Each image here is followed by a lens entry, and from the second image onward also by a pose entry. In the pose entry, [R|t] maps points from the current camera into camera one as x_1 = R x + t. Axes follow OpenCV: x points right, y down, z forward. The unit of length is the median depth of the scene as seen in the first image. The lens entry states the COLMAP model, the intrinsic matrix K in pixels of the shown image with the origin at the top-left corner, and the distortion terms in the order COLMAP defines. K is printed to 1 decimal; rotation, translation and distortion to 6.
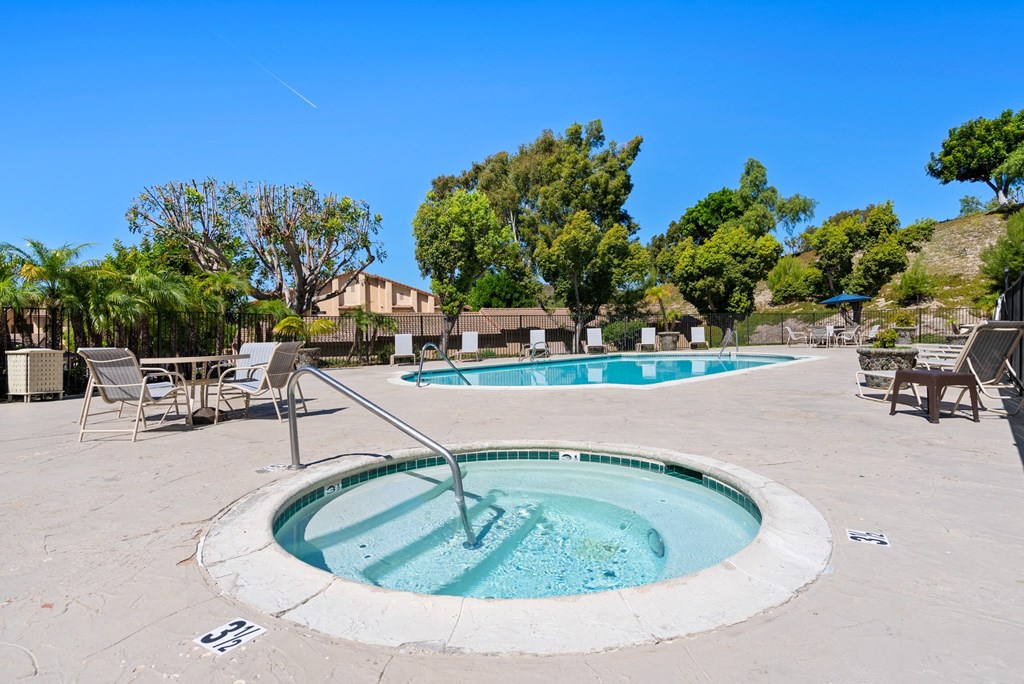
lens RADIAL K [[560.9, 0, 512.0], [0, 560.9, 342.0], [0, 0, 1]] dist [0.001399, -0.000300]
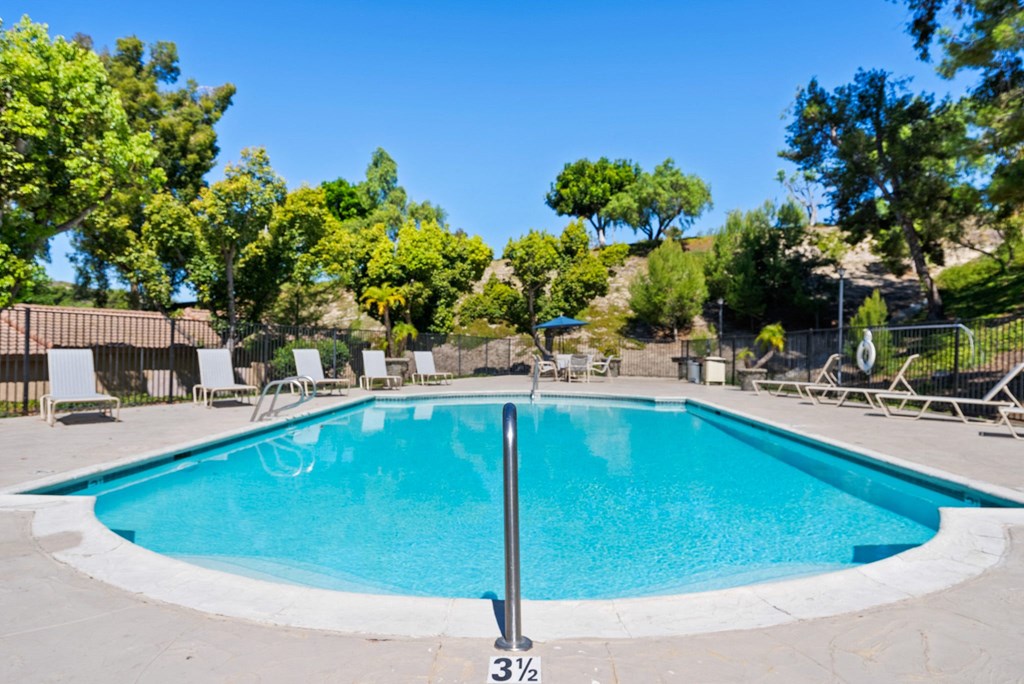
lens RADIAL K [[657.7, 0, 512.0], [0, 657.7, 342.0], [0, 0, 1]] dist [-0.001084, -0.000844]
pose [[0.748644, 0.036685, 0.661957, -0.069861], [-0.010391, 0.998995, -0.043611, -0.002761], [-0.662891, 0.025771, 0.748272, 0.187257]]
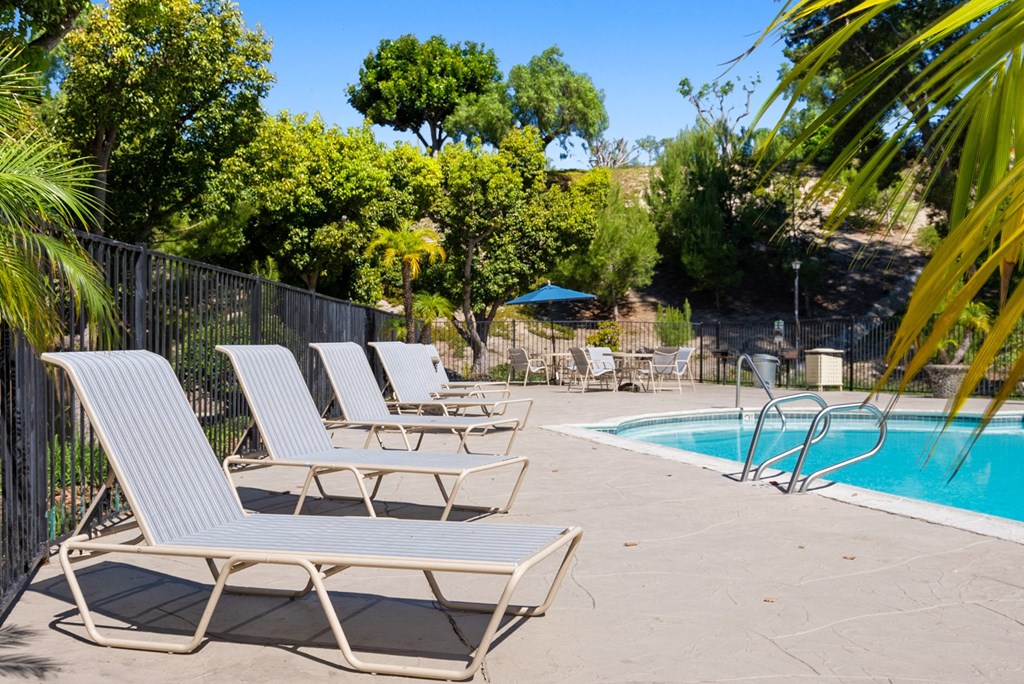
lens RADIAL K [[1004.4, 0, 512.0], [0, 1004.4, 342.0], [0, 0, 1]] dist [0.006116, 0.003262]
pose [[0.470771, 0.021638, 0.881990, -0.141576], [0.010355, 0.999495, -0.030048, -0.004468], [-0.882195, 0.023279, 0.470309, 0.359161]]
